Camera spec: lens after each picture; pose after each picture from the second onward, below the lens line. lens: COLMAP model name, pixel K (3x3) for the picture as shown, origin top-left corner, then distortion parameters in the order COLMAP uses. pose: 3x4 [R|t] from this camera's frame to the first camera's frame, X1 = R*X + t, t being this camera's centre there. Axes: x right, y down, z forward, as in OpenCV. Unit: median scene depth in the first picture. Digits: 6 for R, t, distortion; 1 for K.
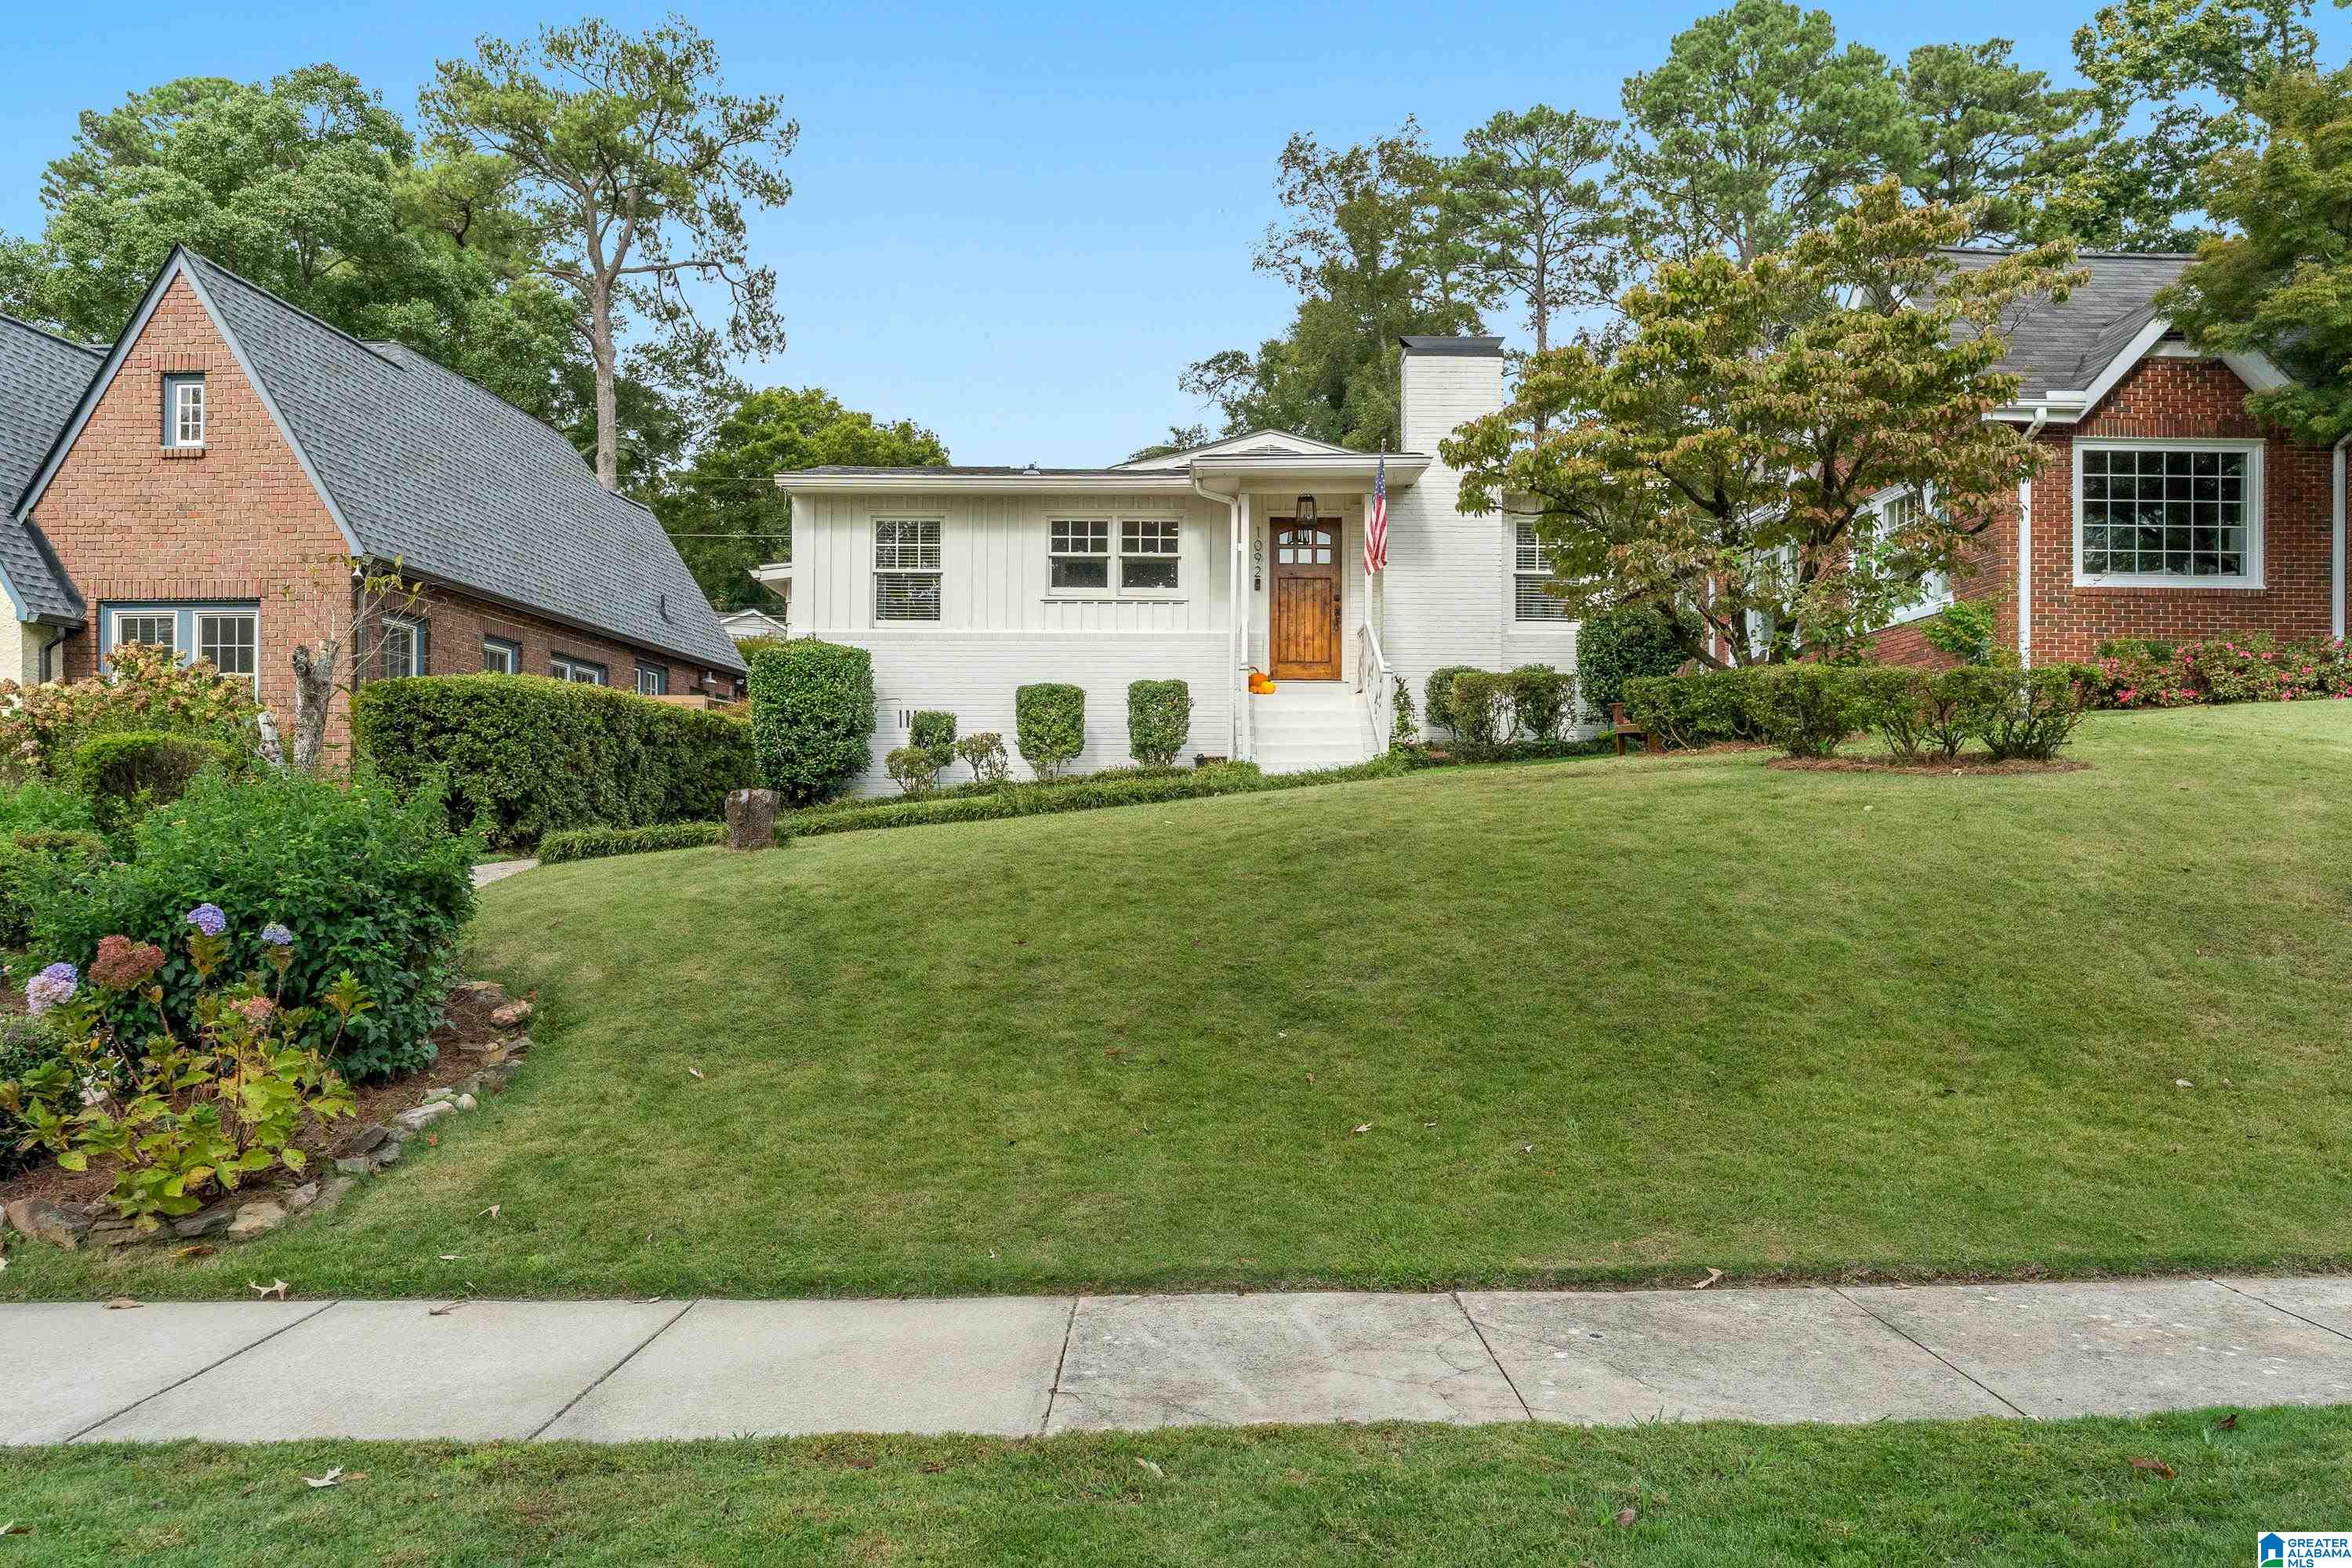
lens RADIAL K [[1583.5, 0, 1180.1], [0, 1583.5, 850.7], [0, 0, 1]] dist [0.005112, 0.000184]
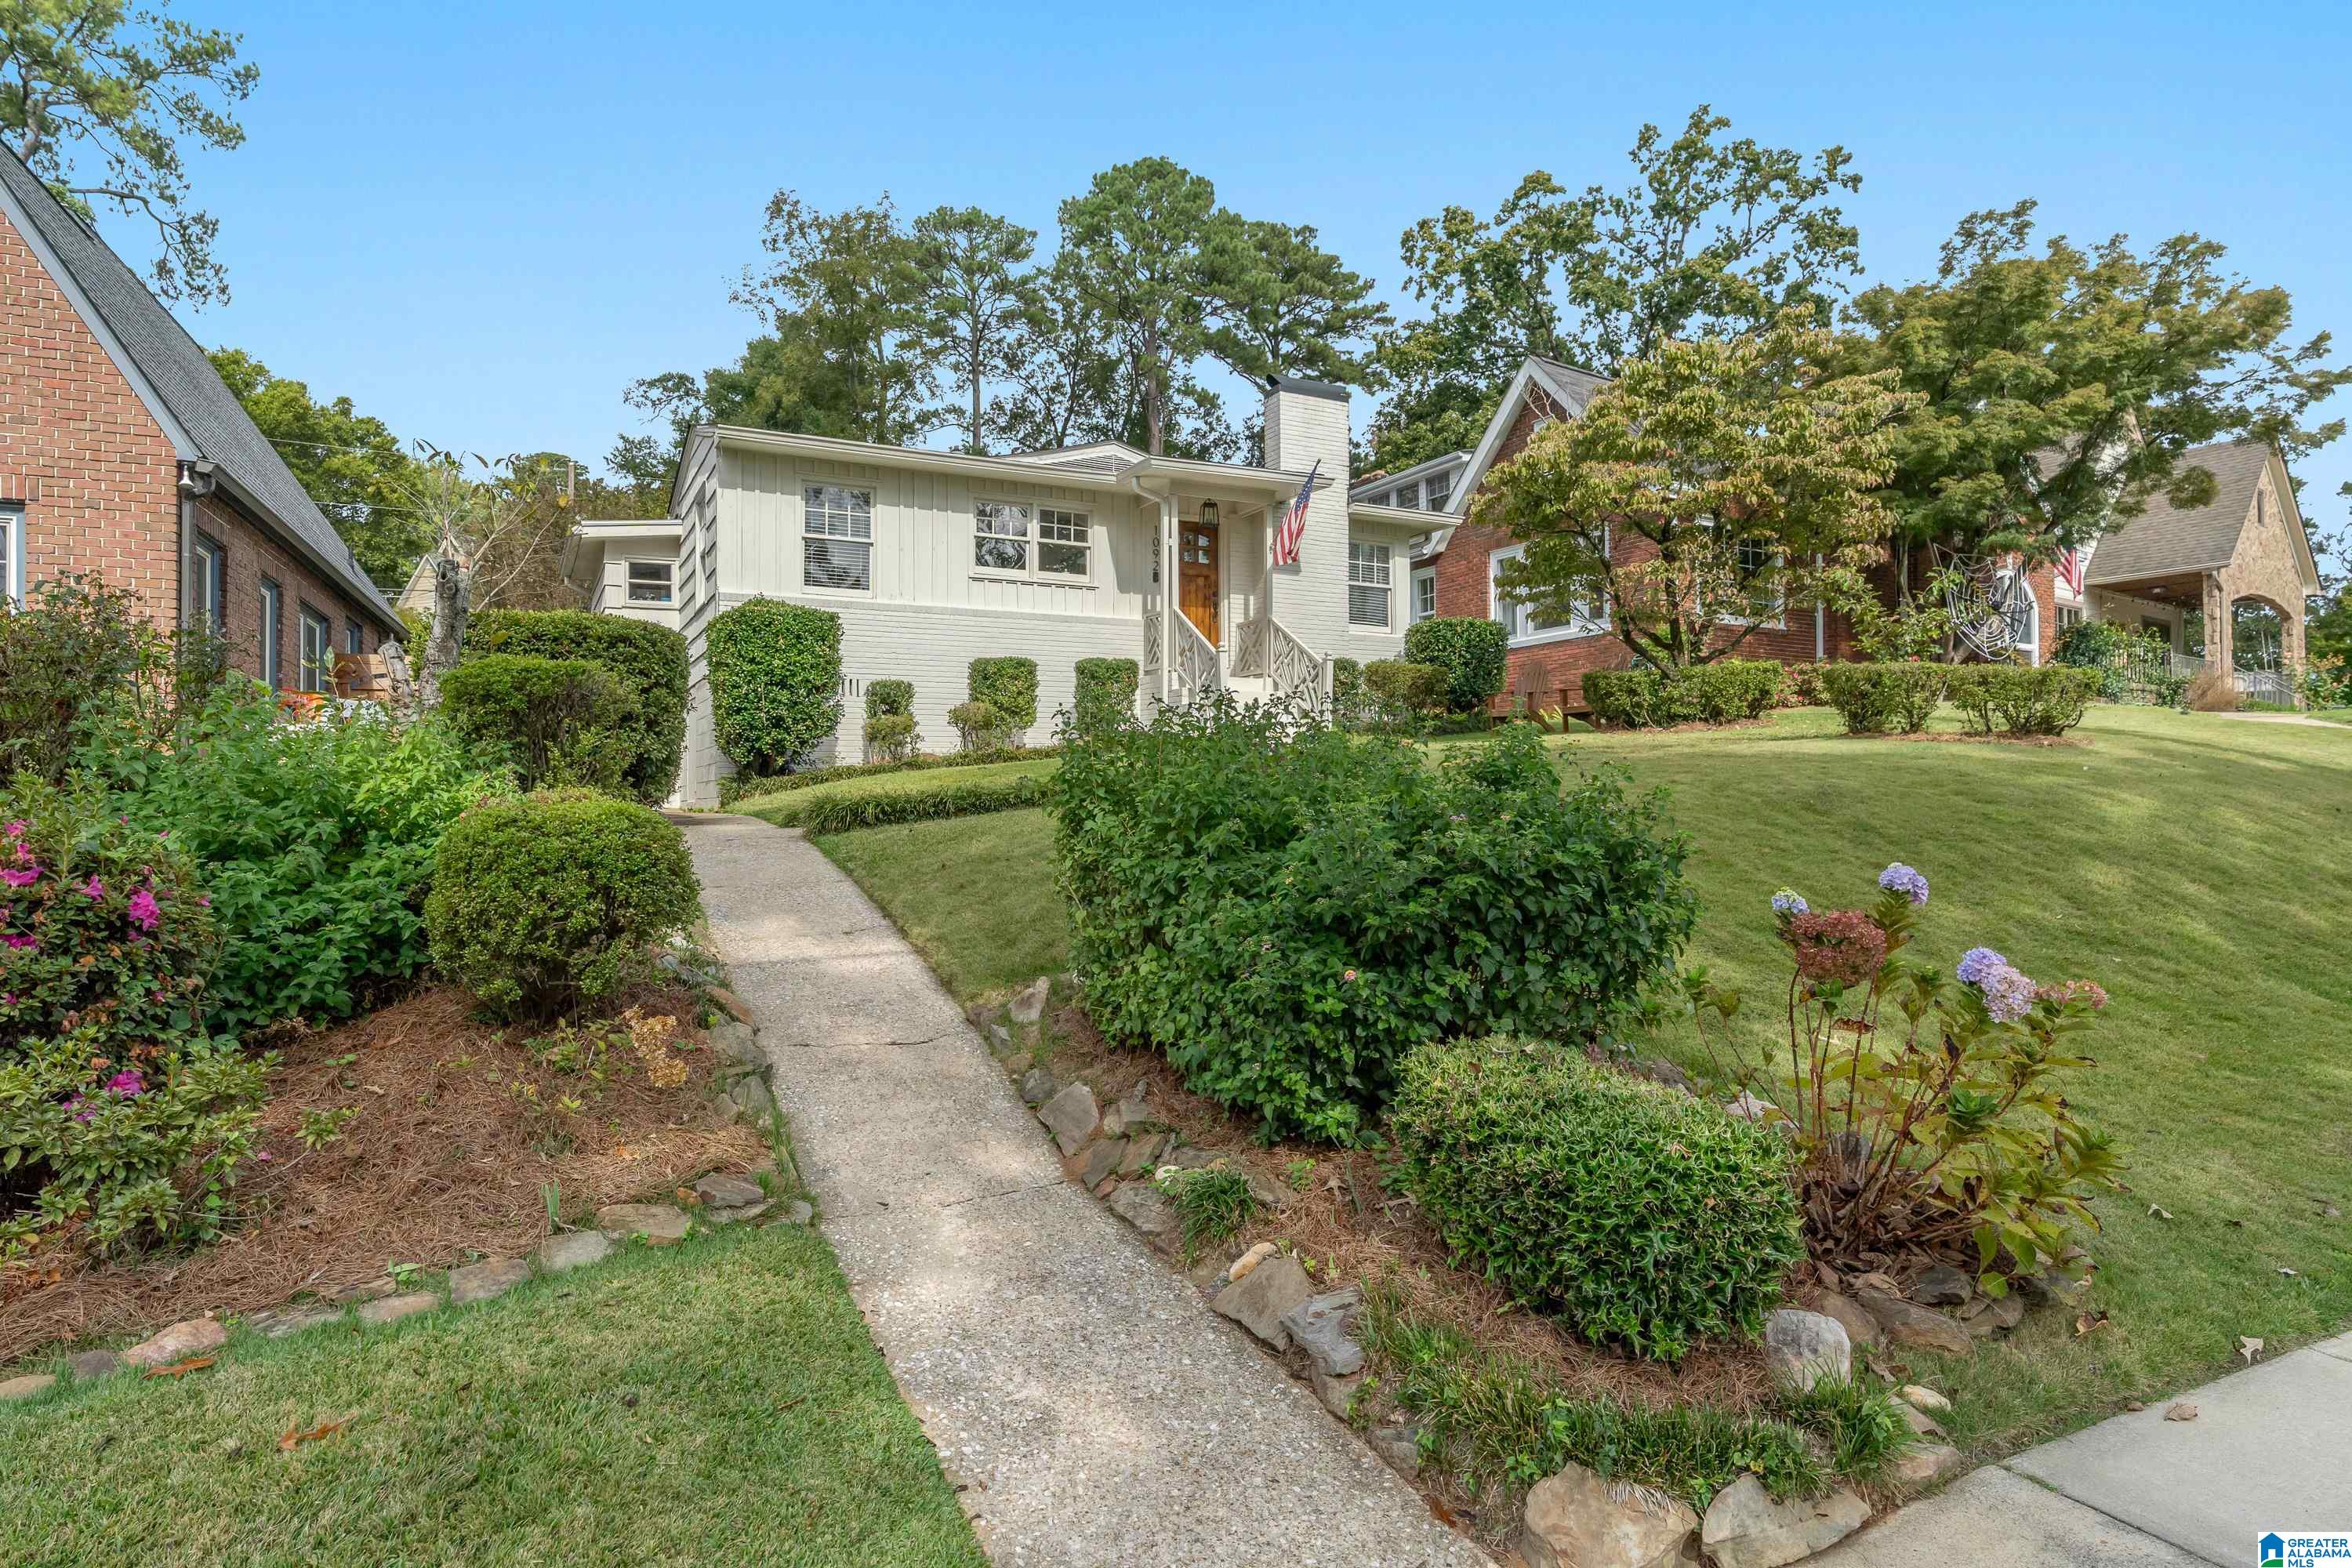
lens RADIAL K [[1302.5, 0, 1175.2], [0, 1302.5, 812.0], [0, 0, 1]] dist [0.001428, 0.001650]
pose [[0.892750, -0.008393, 0.450475, -0.111056], [0.012359, 0.999906, -0.005863, 0.000710], [-0.450384, 0.010802, 0.892770, 0.056062]]
